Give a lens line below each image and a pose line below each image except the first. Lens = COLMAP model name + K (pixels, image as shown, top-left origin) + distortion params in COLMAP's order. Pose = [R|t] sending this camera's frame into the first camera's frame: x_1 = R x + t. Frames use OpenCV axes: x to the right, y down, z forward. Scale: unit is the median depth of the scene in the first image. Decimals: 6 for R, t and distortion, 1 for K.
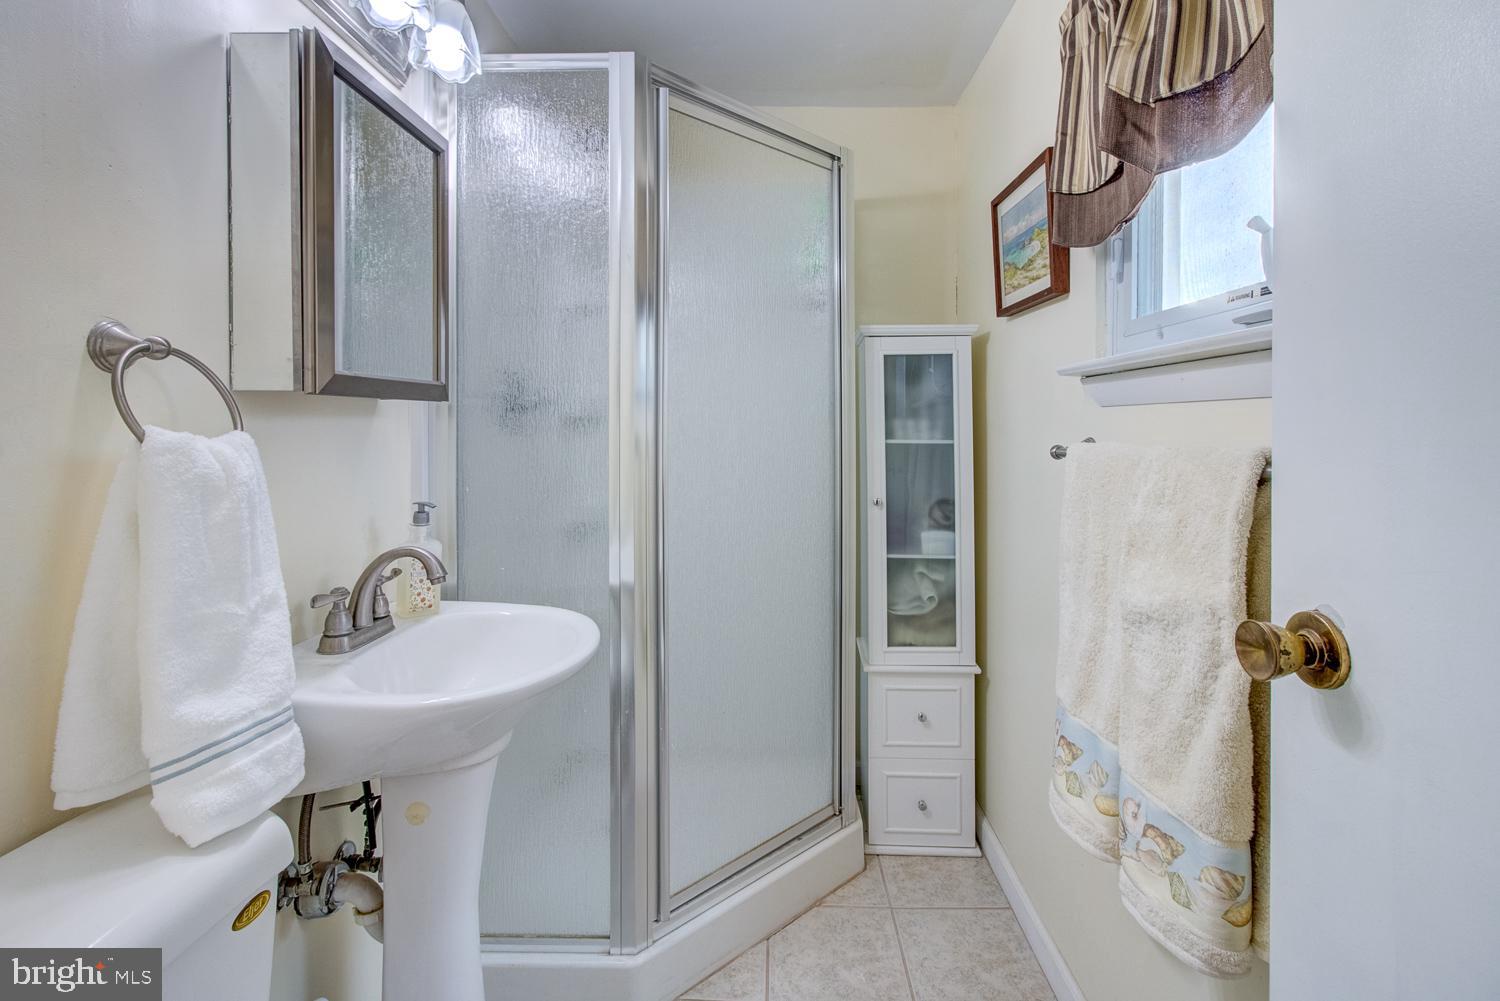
lens RADIAL K [[708.2, 0, 750.8], [0, 708.2, 522.7], [0, 0, 1]] dist [-0.001270, 0.011085]
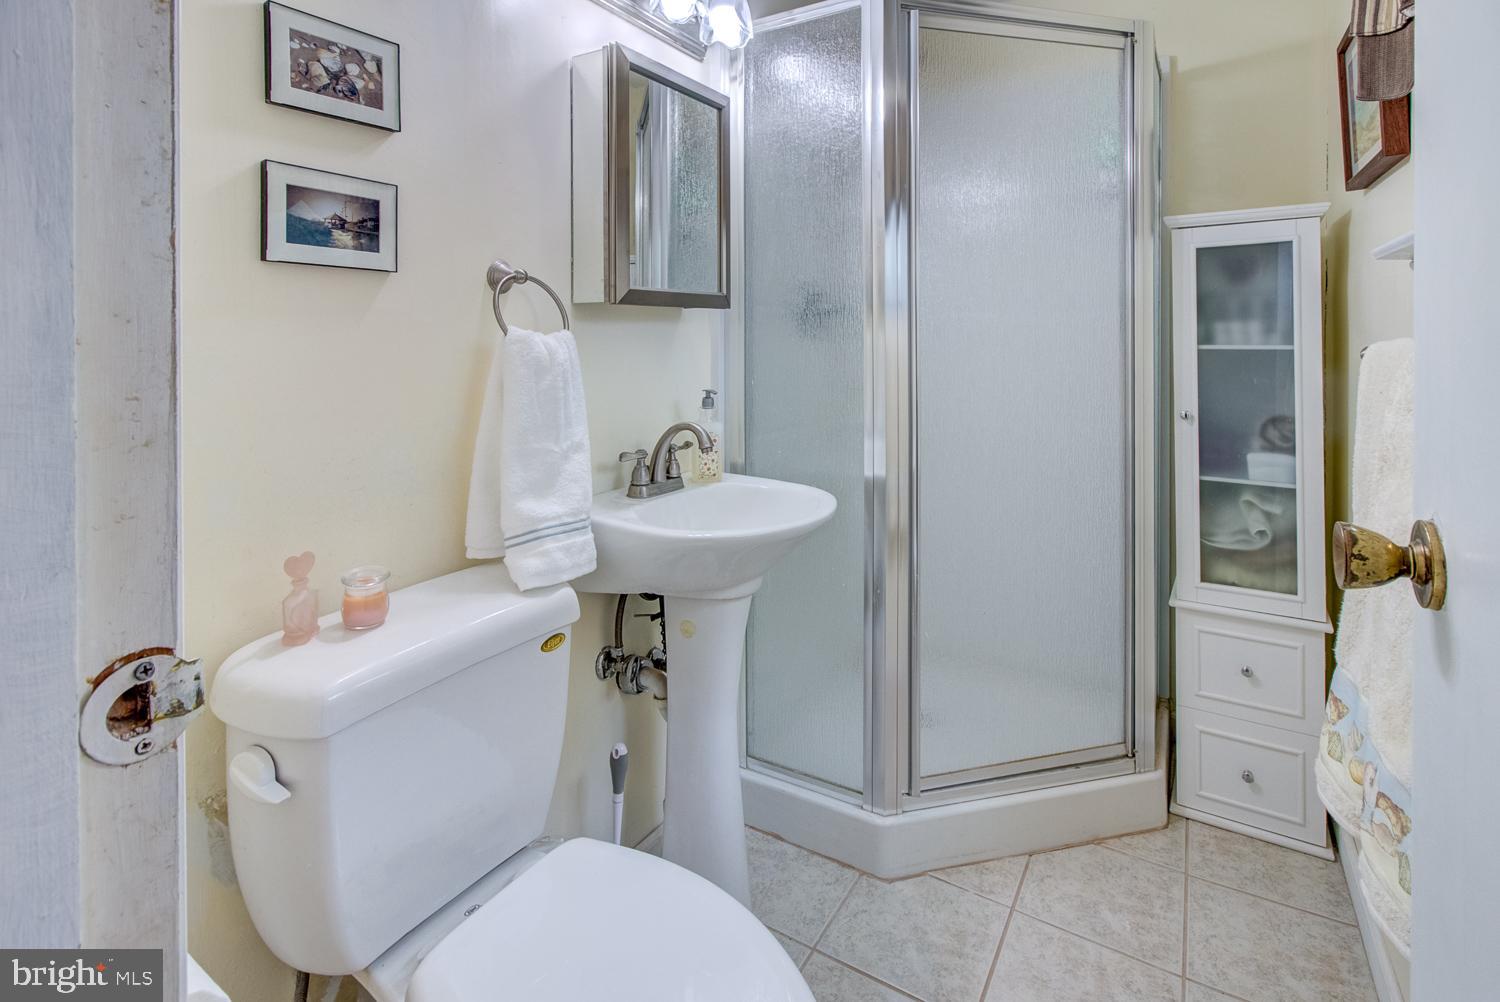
lens RADIAL K [[704.4, 0, 749.2], [0, 704.4, 468.8], [0, 0, 1]] dist [-0.004562, 0.009587]
pose [[0.875427, 0.085029, -0.475812, 0.198343], [-0.062141, 0.996035, 0.063665, 0.024659], [0.479339, -0.026166, 0.877240, -0.067896]]
